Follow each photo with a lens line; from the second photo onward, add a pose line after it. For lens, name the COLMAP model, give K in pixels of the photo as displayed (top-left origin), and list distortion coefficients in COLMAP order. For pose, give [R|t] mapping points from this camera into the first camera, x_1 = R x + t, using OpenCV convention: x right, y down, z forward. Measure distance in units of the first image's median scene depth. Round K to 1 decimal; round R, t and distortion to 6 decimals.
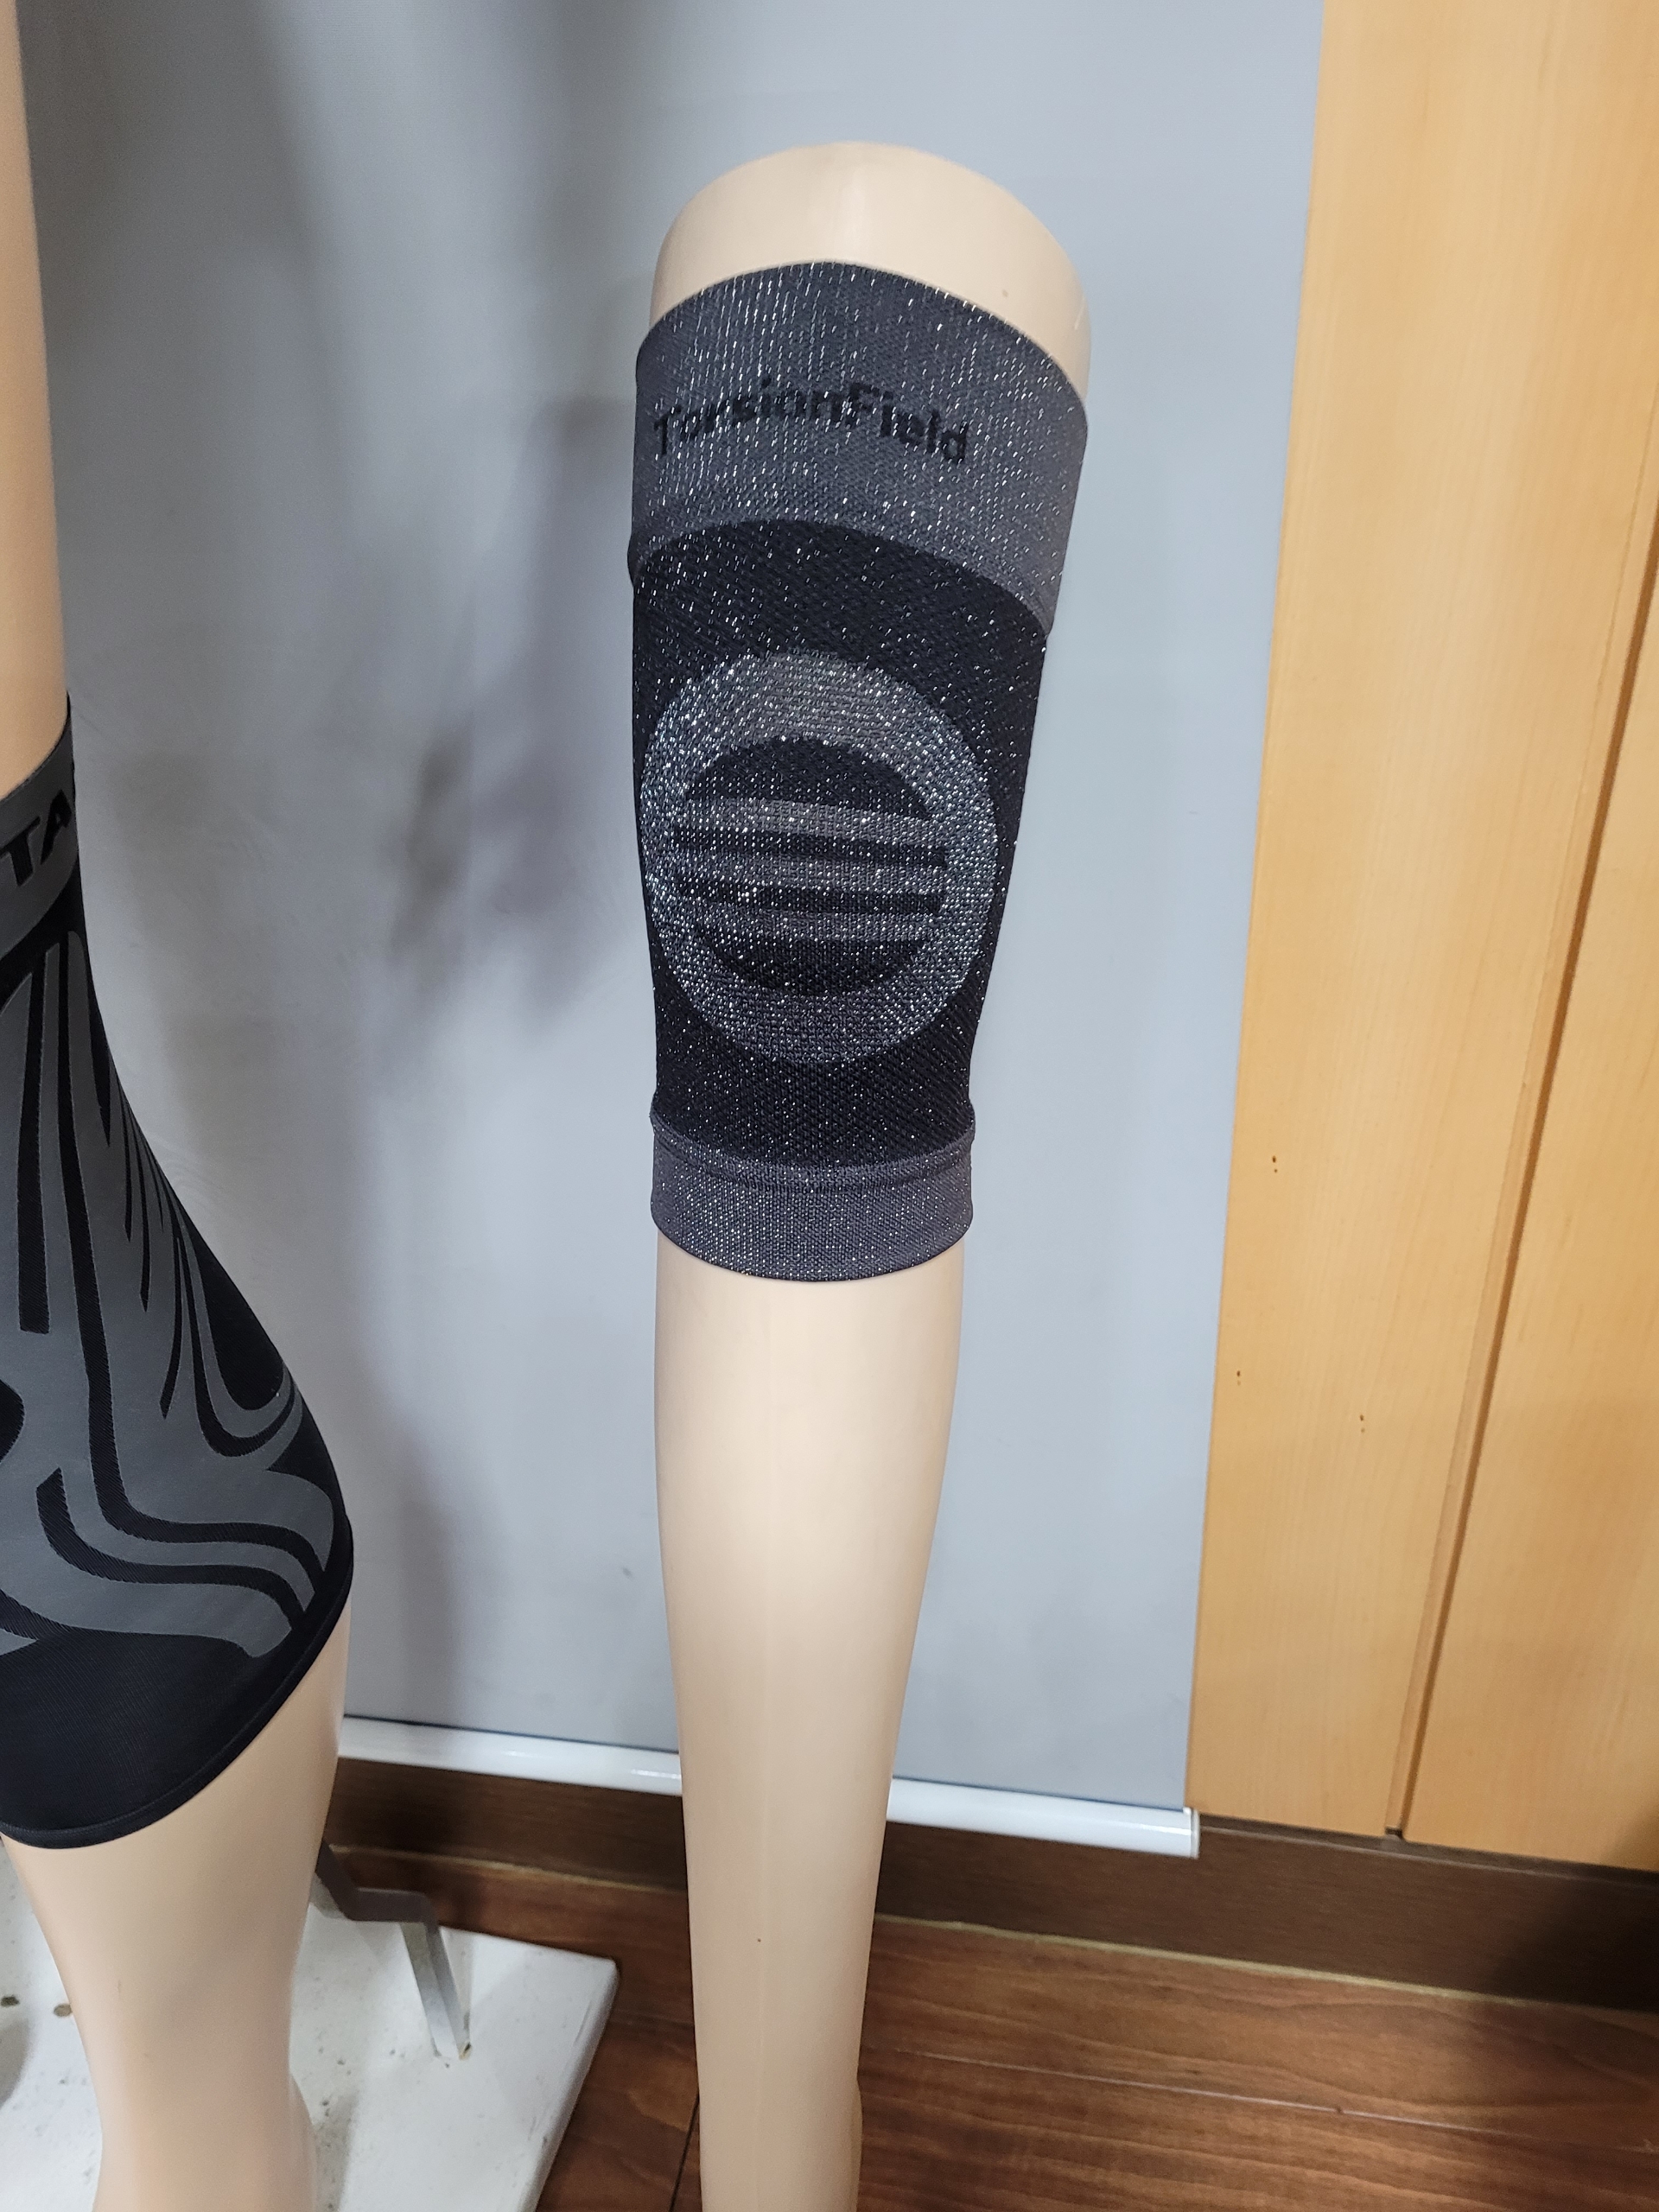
lens RADIAL K [[1601.5, 0, 829.5], [0, 1601.5, 1106.0], [0, 0, 1]] dist [-0.017475, -0.007765]
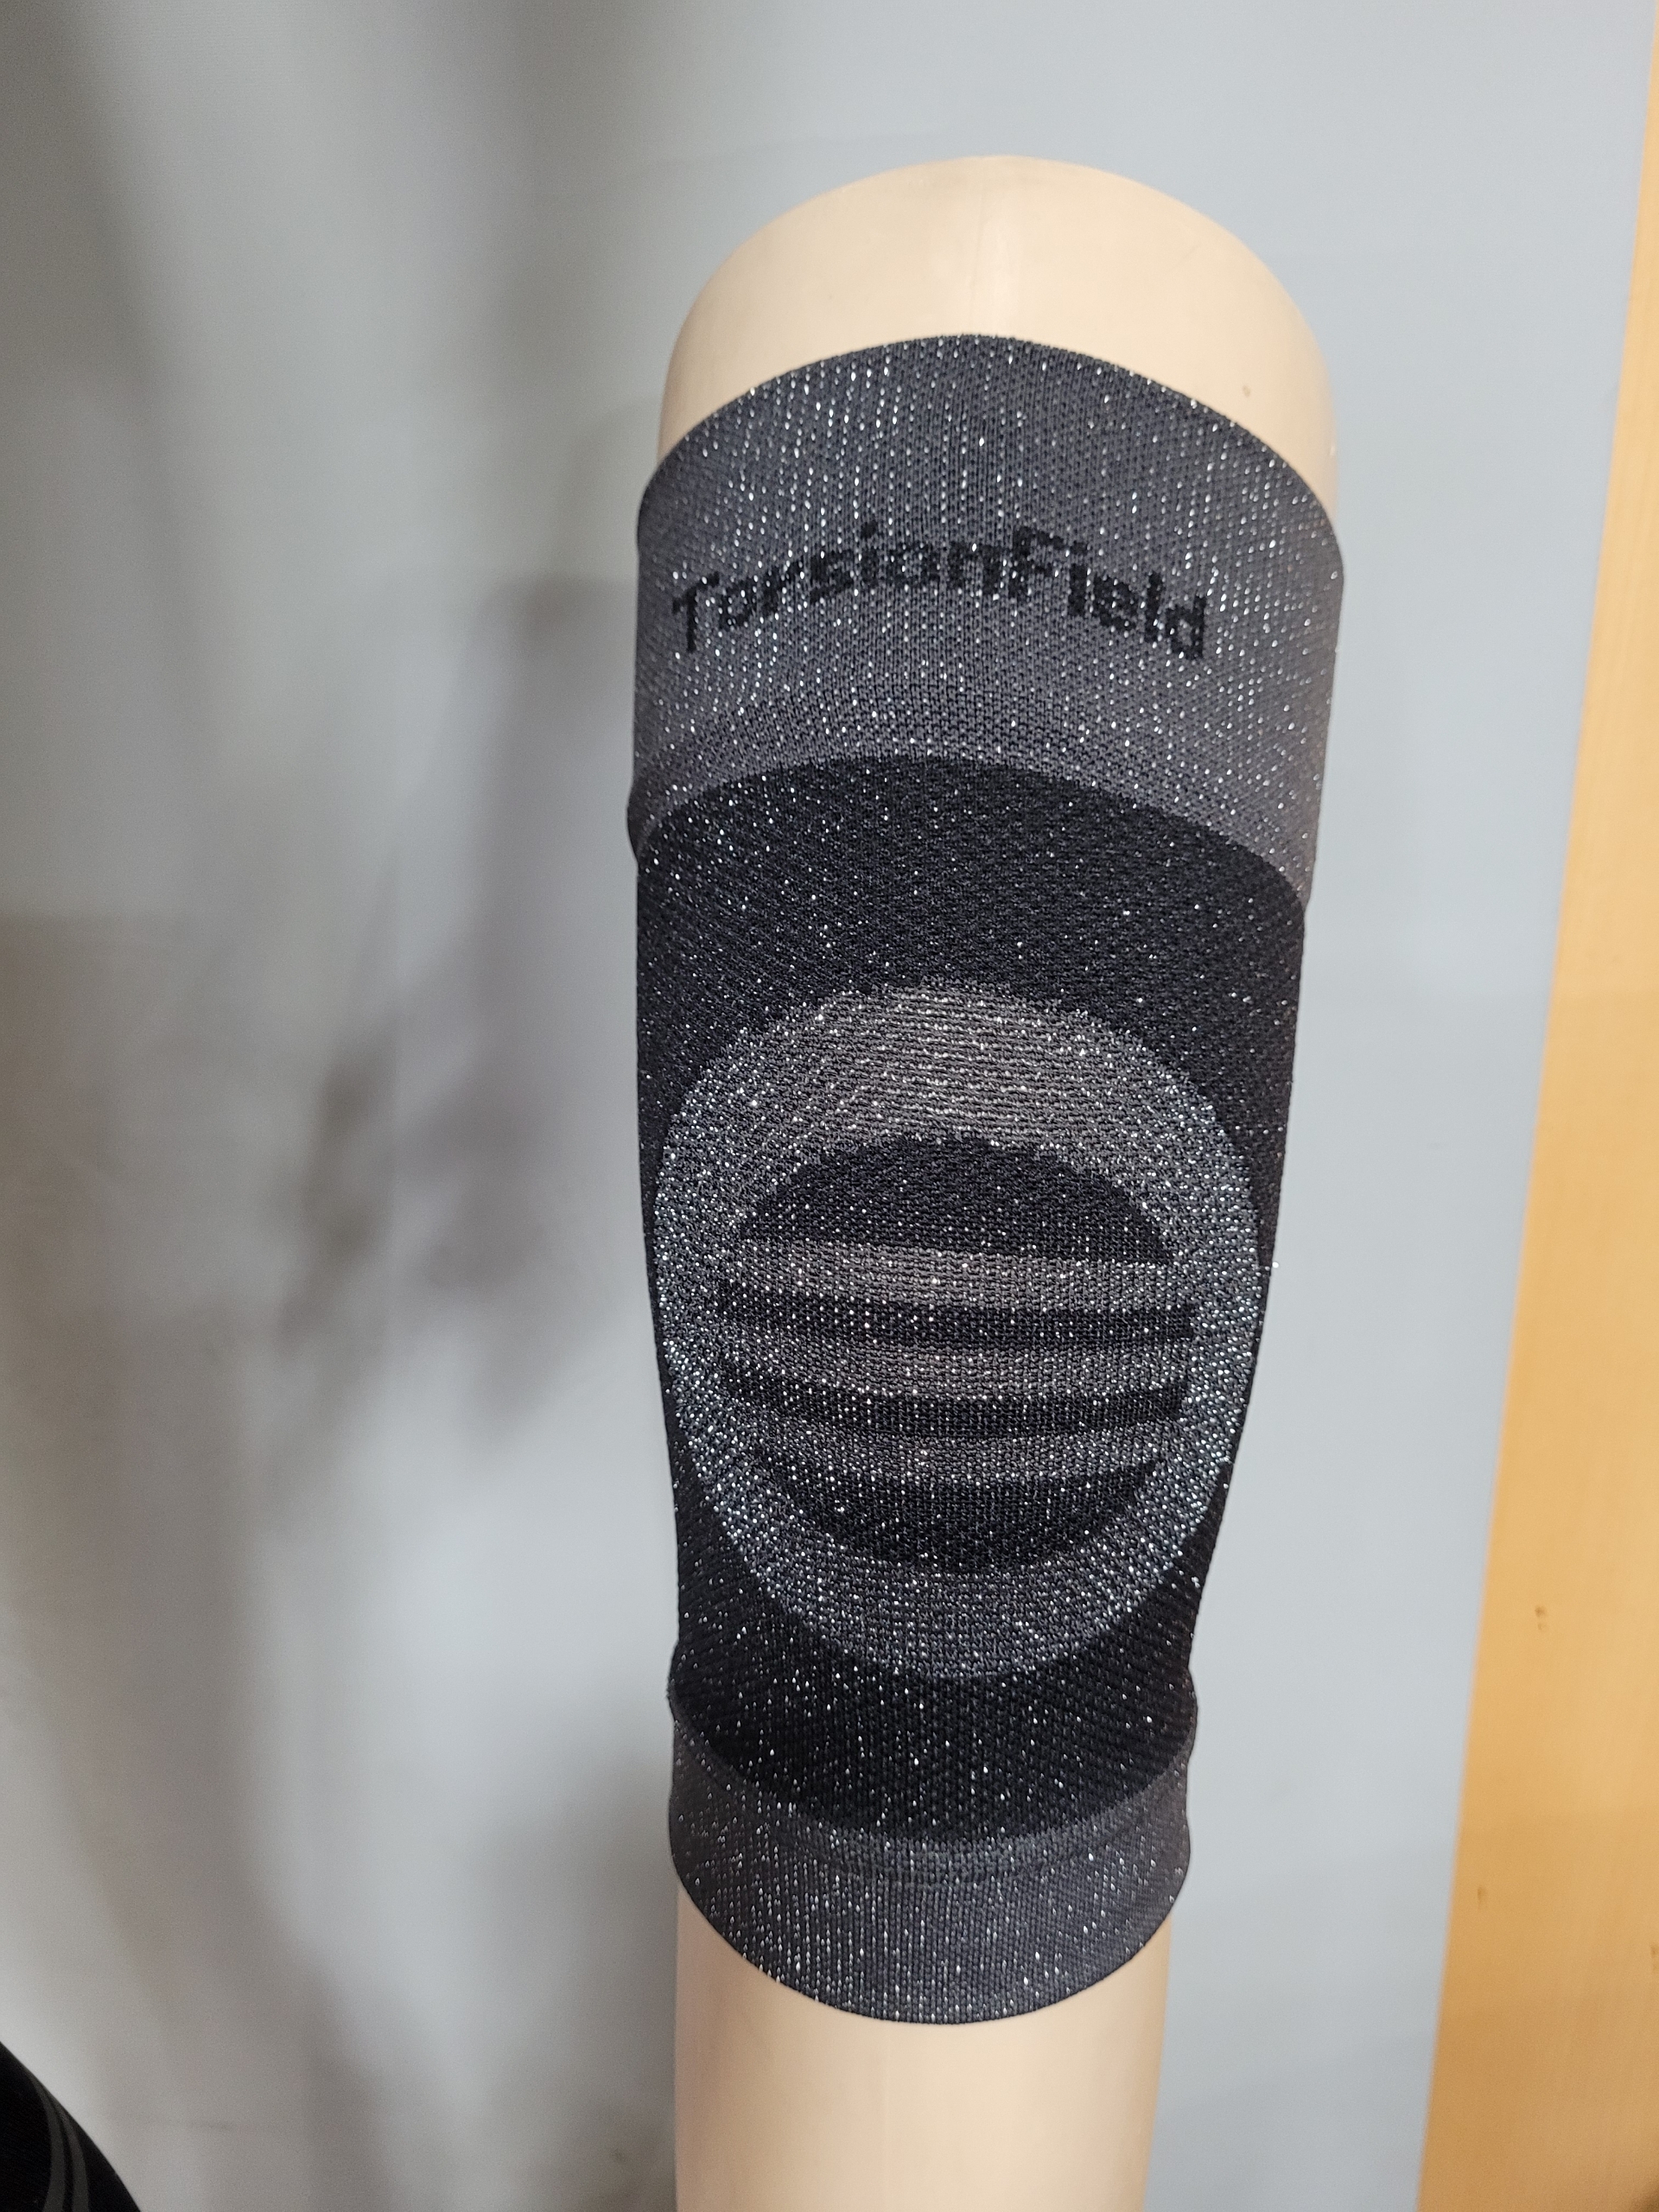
lens RADIAL K [[1601.5, 0, 829.5], [0, 1601.5, 1106.0], [0, 0, 1]] dist [-0.017475, -0.007765]
pose [[0.999543, -0.019877, 0.022766, -0.070303], [0.022428, 0.992773, -0.117893, -0.170423], [-0.020258, 0.118350, 0.992765, 0.432539]]
